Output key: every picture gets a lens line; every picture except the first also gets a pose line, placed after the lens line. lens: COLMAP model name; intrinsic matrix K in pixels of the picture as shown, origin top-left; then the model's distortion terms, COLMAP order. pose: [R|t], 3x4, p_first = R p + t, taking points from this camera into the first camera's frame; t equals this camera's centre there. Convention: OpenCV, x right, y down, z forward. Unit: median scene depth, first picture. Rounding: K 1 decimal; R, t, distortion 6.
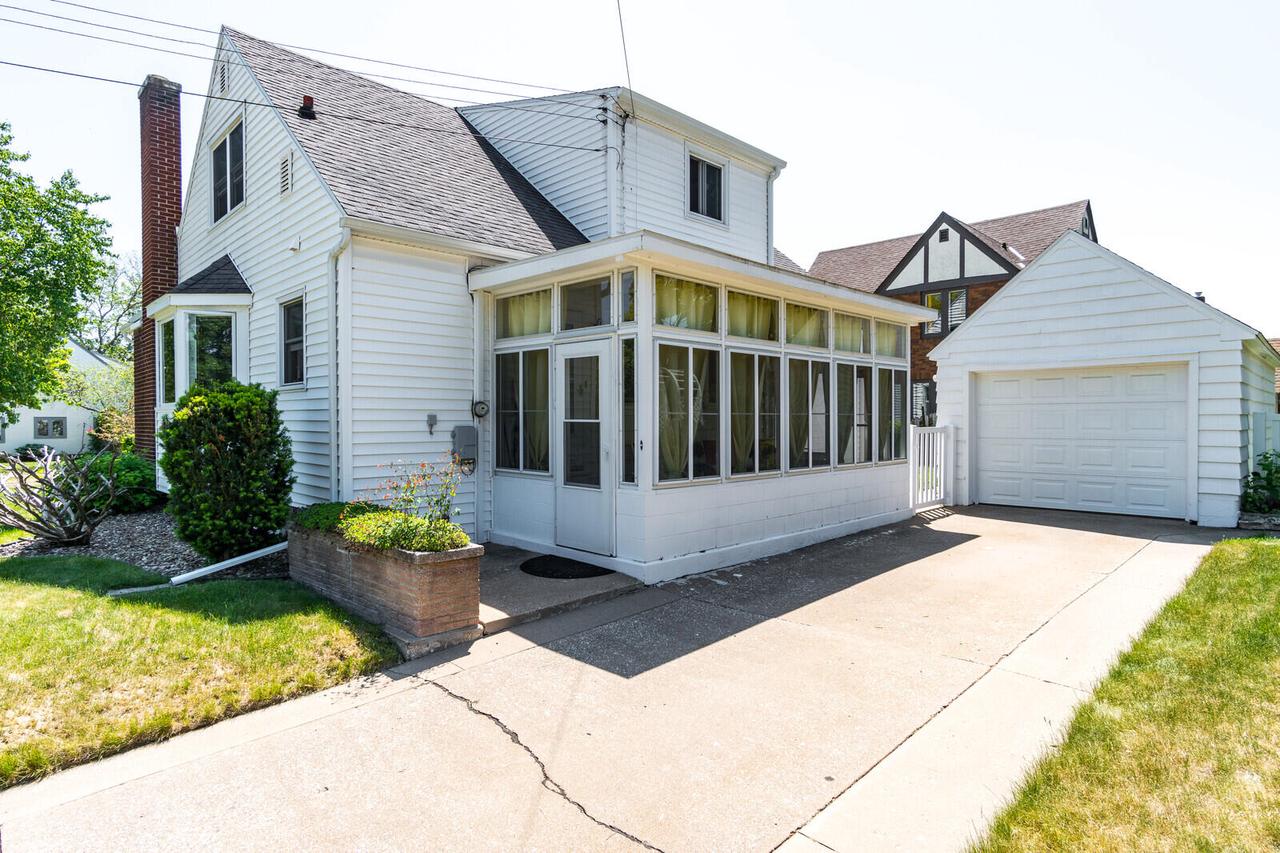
lens RADIAL K [[678.0, 0, 640.0], [0, 678.0, 426.5], [0, 0, 1]] dist [0.003775, 0.001465]
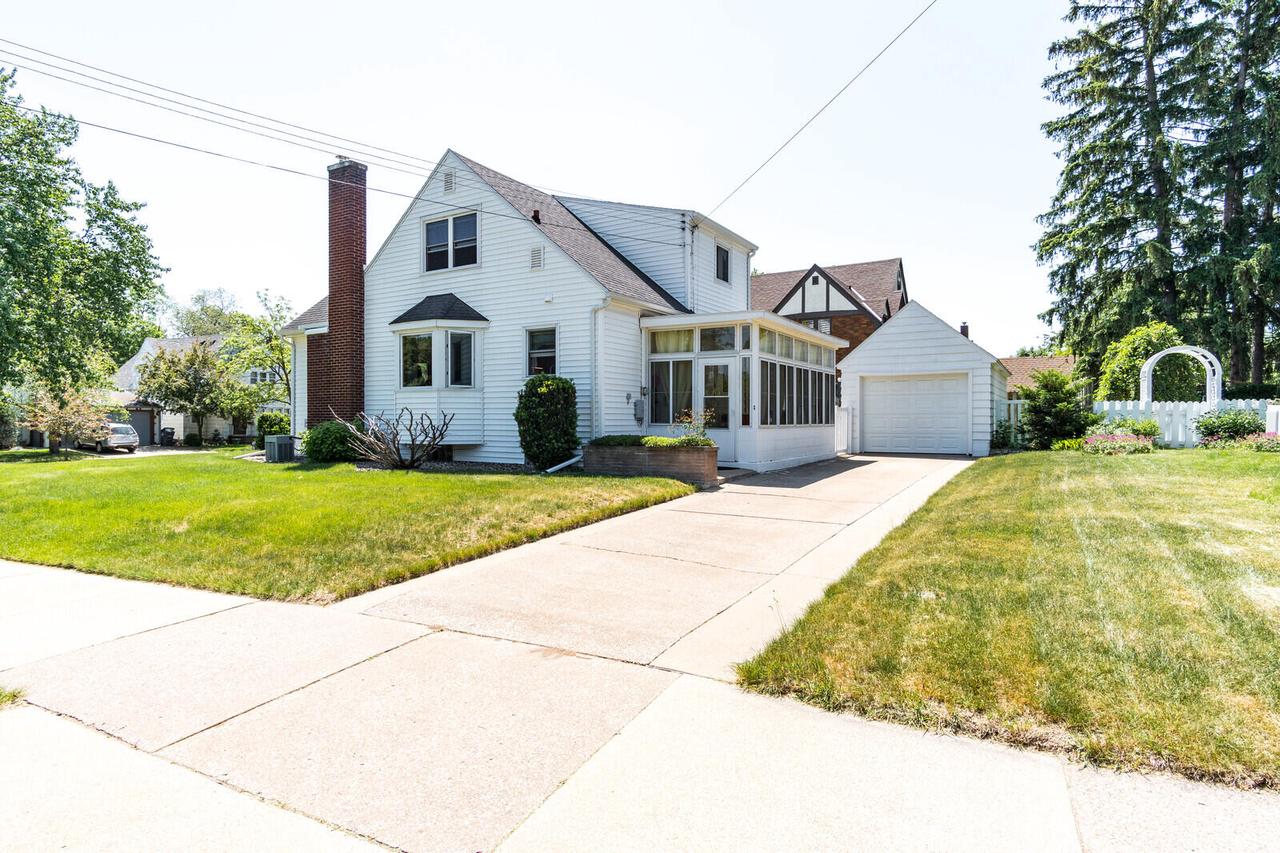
lens RADIAL K [[689.0, 0, 636.9], [0, 689.0, 426.2], [0, 0, 1]] dist [-0.000070, -0.000015]
pose [[0.969008, -0.000124, 0.247031, -0.605876], [0.000723, 0.999997, -0.002332, 0.061839], [-0.247030, 0.002439, 0.969005, -0.684546]]
